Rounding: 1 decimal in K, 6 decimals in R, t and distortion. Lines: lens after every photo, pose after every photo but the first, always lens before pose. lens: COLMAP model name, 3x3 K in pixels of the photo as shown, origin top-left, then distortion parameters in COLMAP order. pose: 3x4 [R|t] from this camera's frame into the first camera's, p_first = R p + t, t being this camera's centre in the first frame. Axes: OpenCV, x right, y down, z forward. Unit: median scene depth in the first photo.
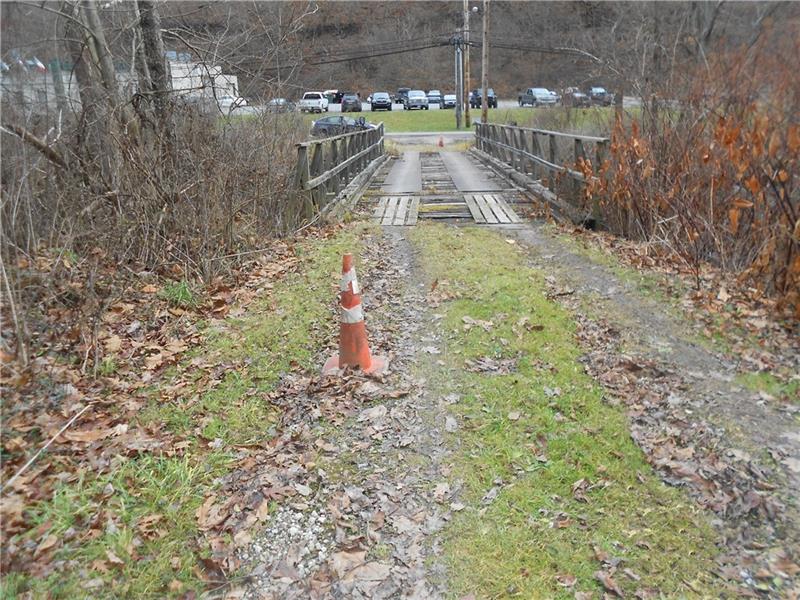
lens RADIAL K [[677.8, 0, 399.8], [0, 677.8, 298.2], [0, 0, 1]] dist [-0.068762, -0.002575]
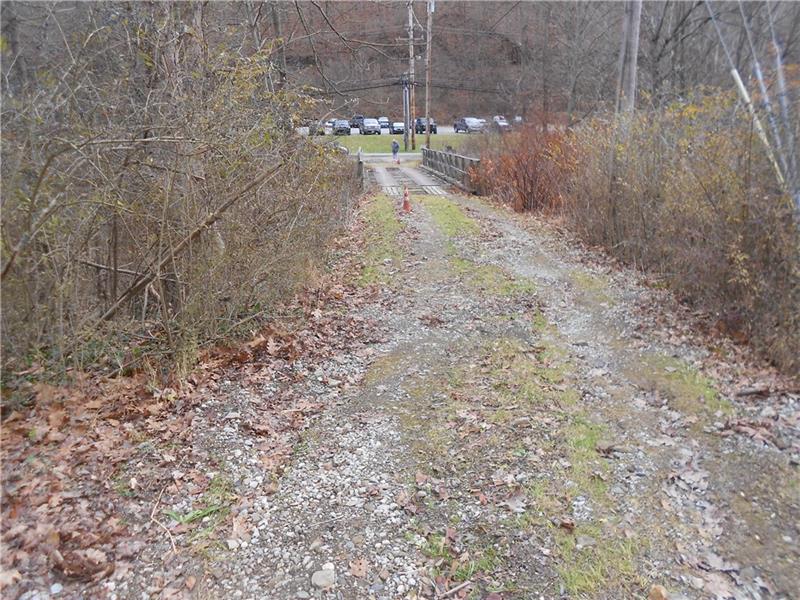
lens RADIAL K [[677.8, 0, 399.8], [0, 677.8, 301.3], [0, 0, 1]] dist [-0.068762, -0.002575]
pose [[0.996224, -0.007932, 0.086462, -0.032469], [0.009851, 0.999714, -0.021792, 0.051154], [-0.086265, 0.022562, 0.996017, -0.220677]]
